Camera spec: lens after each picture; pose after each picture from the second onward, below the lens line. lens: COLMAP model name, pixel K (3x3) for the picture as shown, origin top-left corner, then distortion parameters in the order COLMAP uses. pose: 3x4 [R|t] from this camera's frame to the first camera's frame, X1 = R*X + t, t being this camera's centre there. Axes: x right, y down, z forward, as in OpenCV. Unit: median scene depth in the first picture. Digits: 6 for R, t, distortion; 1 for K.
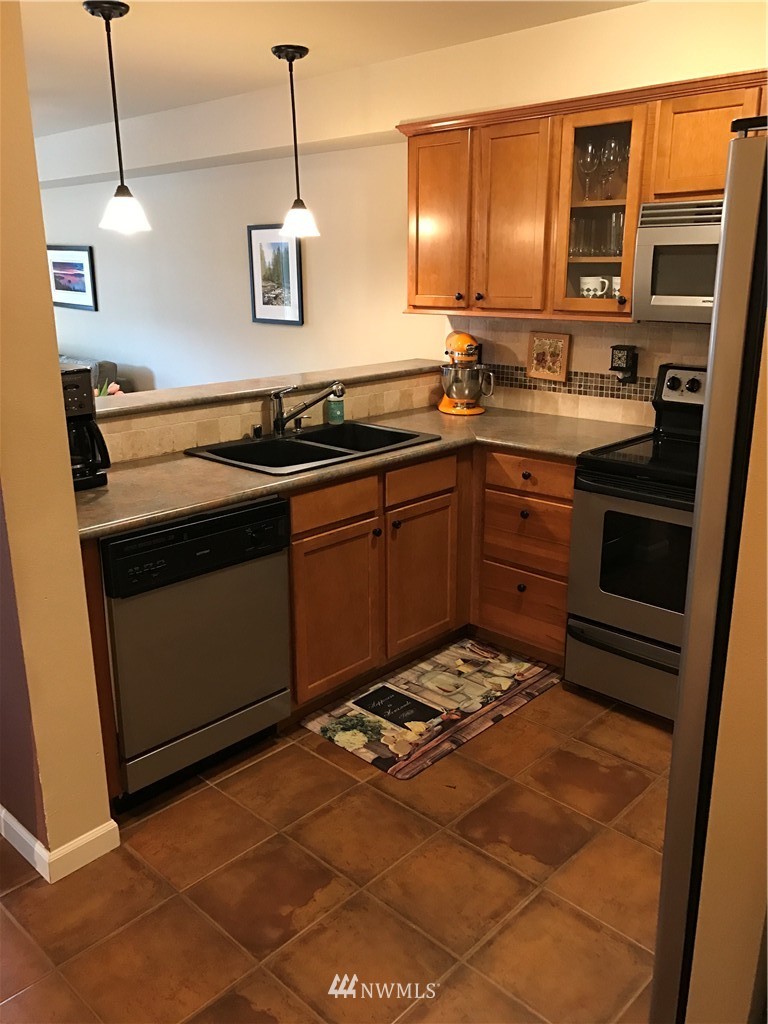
lens RADIAL K [[829.2, 0, 385.5], [0, 829.2, 513.1], [0, 0, 1]] dist [0.051212, -0.061326]
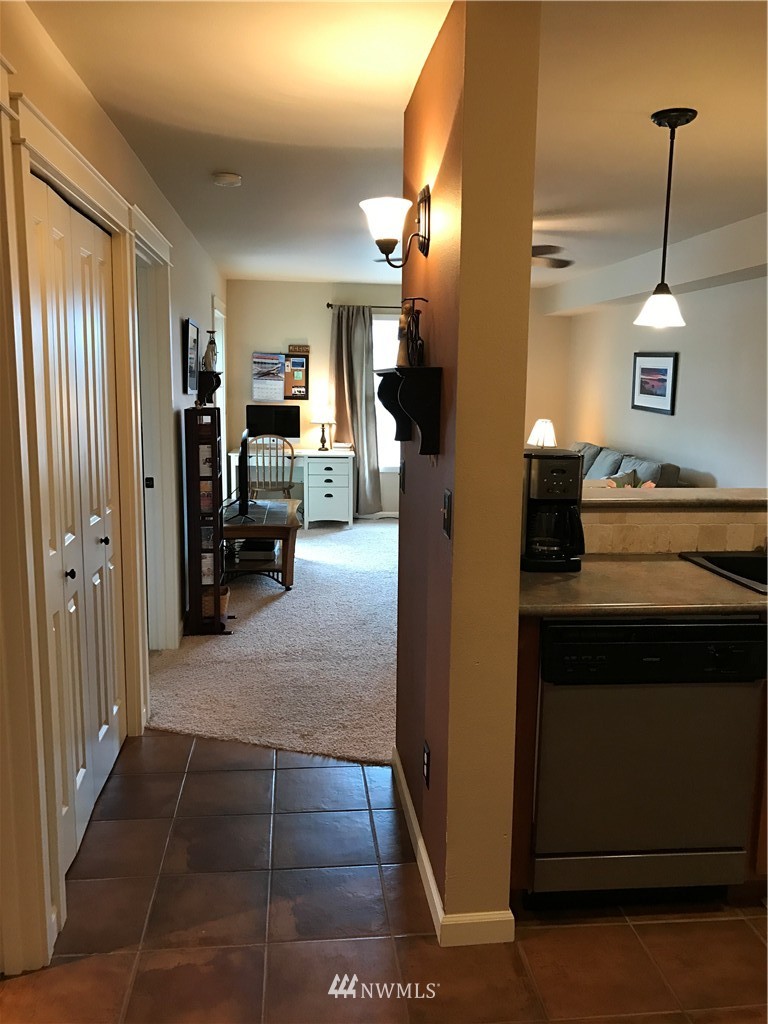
lens RADIAL K [[829.2, 0, 385.1], [0, 829.2, 512.5], [0, 0, 1]] dist [0.051212, -0.061326]
pose [[0.762148, 0.119674, -0.636246, 0.102511], [-0.200626, 0.978045, -0.056363, -0.000458], [0.615532, 0.170605, 0.769424, 0.071681]]
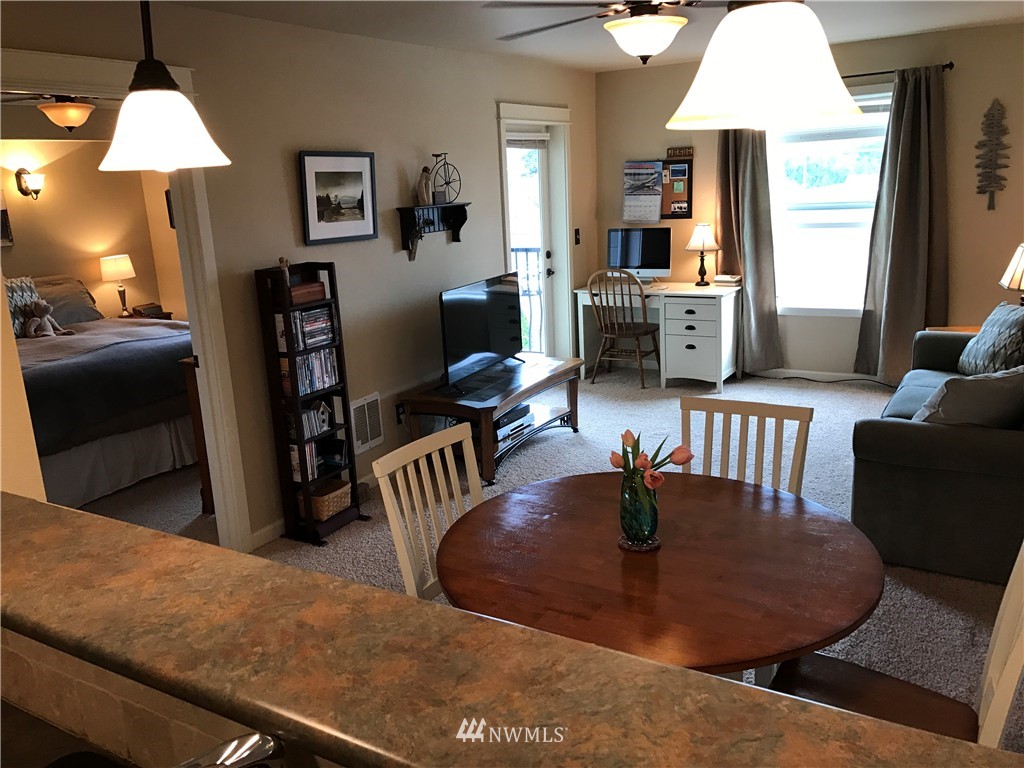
lens RADIAL K [[829.2, 0, 504.7], [0, 829.2, 387.3], [0, 0, 1]] dist [0.051212, -0.061326]
pose [[0.226621, 0.232624, -0.945795, 0.130648], [-0.227487, 0.956843, 0.180833, -0.368367], [0.947044, 0.174176, 0.269760, 1.116625]]
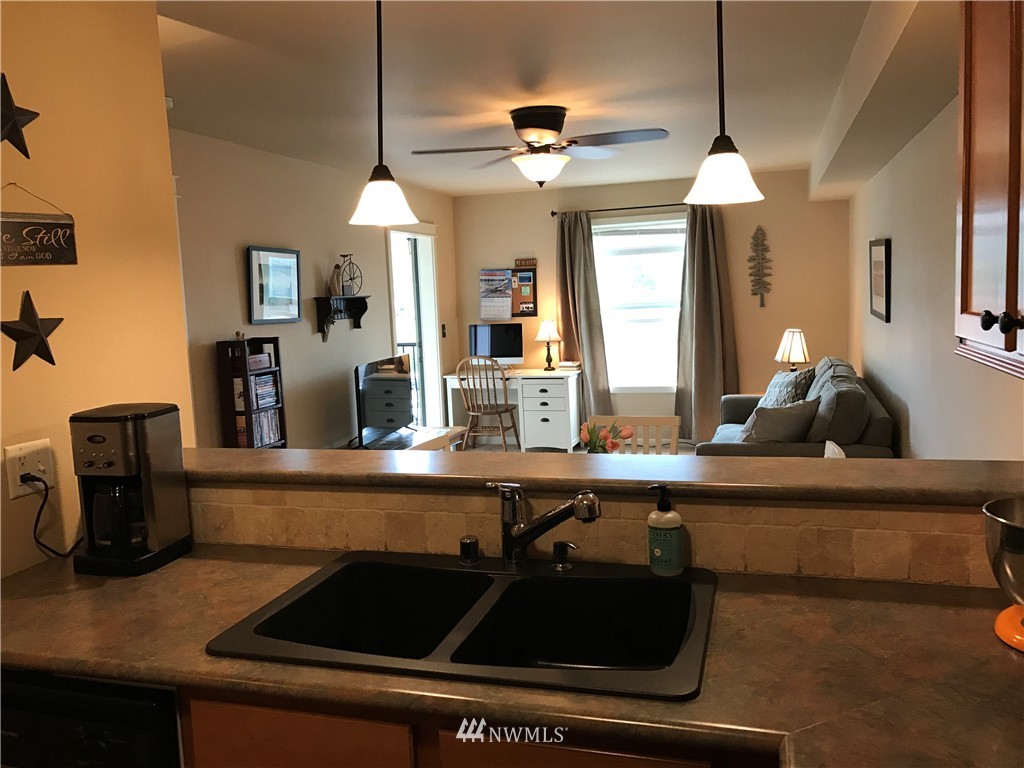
lens RADIAL K [[829.2, 0, 508.2], [0, 829.2, 388.2], [0, 0, 1]] dist [0.051212, -0.061326]
pose [[0.451540, 0.090188, -0.887681, 0.393018], [-0.214076, 0.976769, -0.009656, -0.231158], [0.866189, 0.194391, 0.460357, 0.831575]]
